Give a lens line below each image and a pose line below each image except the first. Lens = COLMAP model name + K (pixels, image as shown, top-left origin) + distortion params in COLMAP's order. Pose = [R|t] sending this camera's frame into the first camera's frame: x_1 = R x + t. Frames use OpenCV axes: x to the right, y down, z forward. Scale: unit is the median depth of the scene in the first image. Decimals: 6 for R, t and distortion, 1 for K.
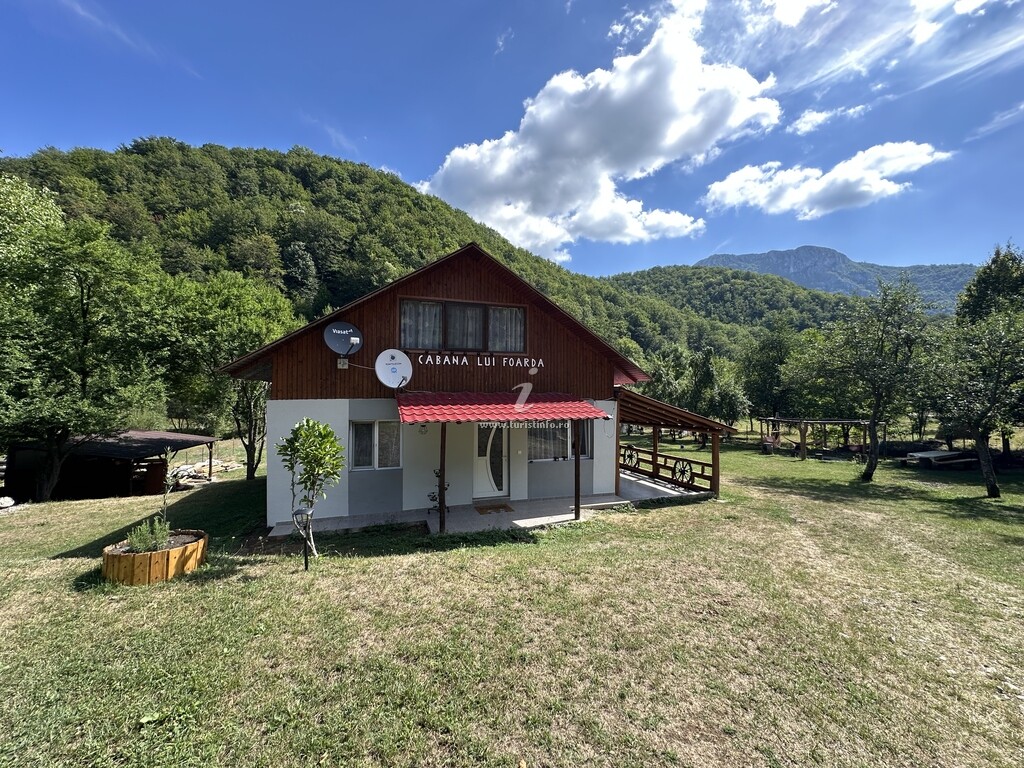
lens RADIAL K [[408.2, 0, 510.5], [0, 408.2, 382.0], [0, 0, 1]] dist [-0.002806, 0.000694]
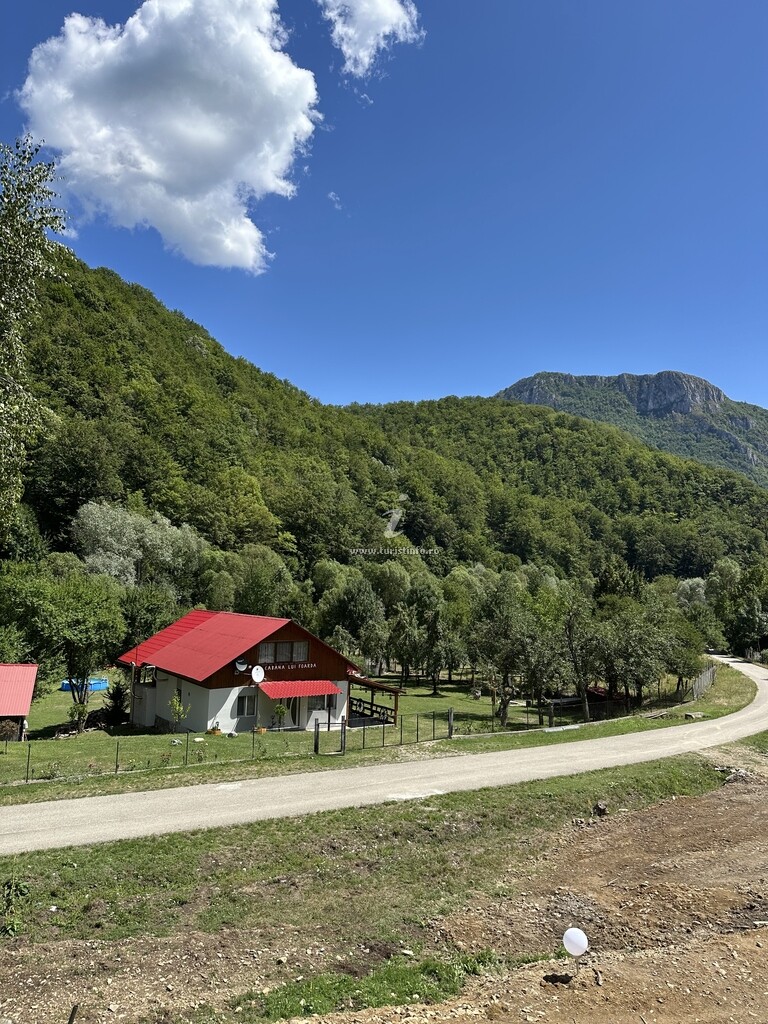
lens RADIAL K [[707.4, 0, 384.0], [0, 707.4, 512.0], [0, 0, 1]] dist [0.169335, -0.350652]
pose [[0.969575, 0.044033, 0.240801, -0.226077], [-0.026524, 0.996795, -0.075477, -0.252983], [-0.243353, 0.066793, 0.967635, -1.239635]]
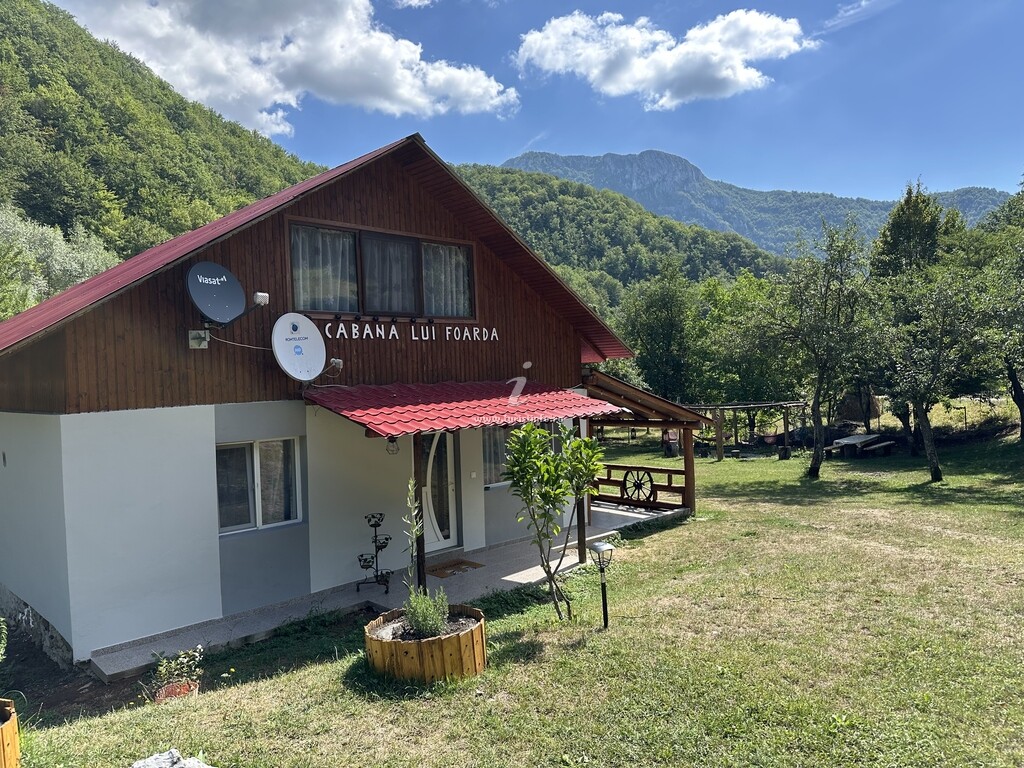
lens RADIAL K [[710.5, 0, 506.6], [0, 710.5, 397.2], [0, 0, 1]] dist [0.101224, -0.137828]
pose [[0.910705, -0.047466, 0.410321, -0.155456], [0.026609, 0.998054, 0.056396, -0.004319], [-0.412199, -0.040442, 0.910196, -0.011613]]
